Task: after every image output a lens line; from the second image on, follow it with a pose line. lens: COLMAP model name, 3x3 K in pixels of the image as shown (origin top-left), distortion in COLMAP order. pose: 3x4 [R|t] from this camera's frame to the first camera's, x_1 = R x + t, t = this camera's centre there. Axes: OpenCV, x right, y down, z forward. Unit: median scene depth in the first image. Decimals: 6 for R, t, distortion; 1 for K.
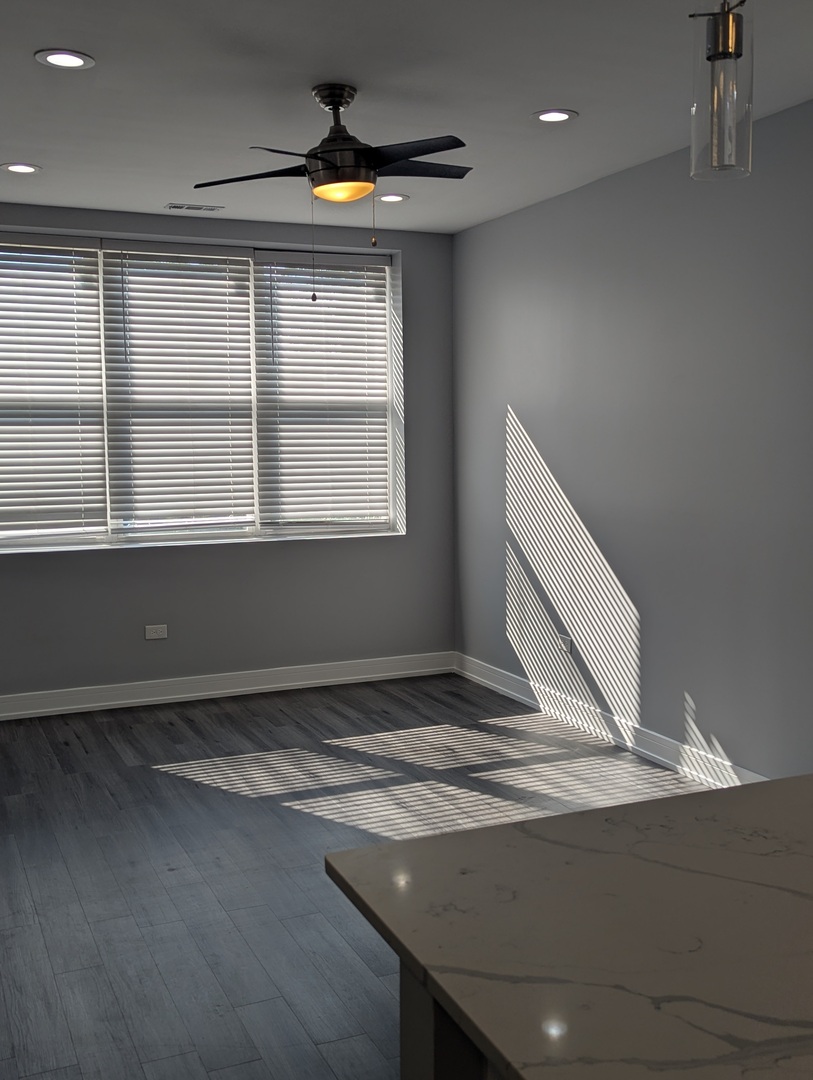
lens RADIAL K [[1140.0, 0, 406.5], [0, 1140.0, 540.0], [0, 0, 1]] dist [-0.003841, -0.010903]
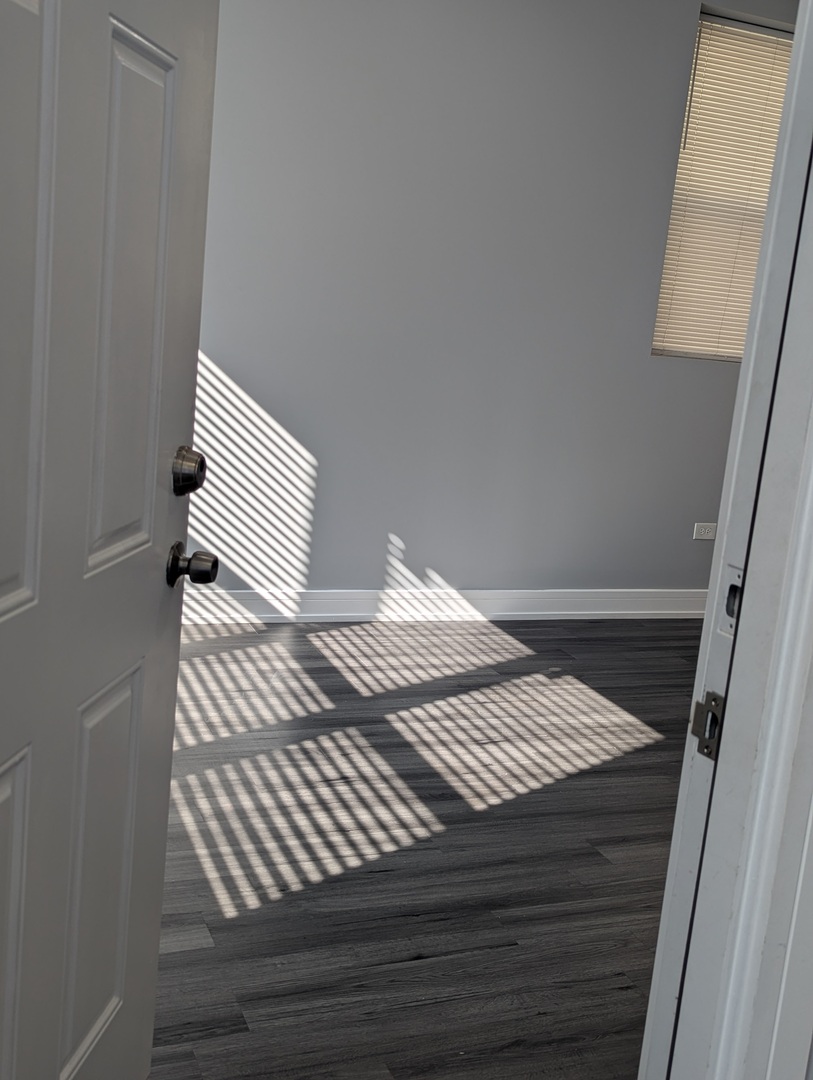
lens RADIAL K [[1140.0, 0, 406.5], [0, 1140.0, 540.0], [0, 0, 1]] dist [-0.003841, -0.010903]
pose [[0.061968, -0.197060, 0.978431, -0.663881], [0.011496, 0.980391, 0.196727, -0.044163], [-0.998012, -0.000943, 0.063019, 0.925612]]
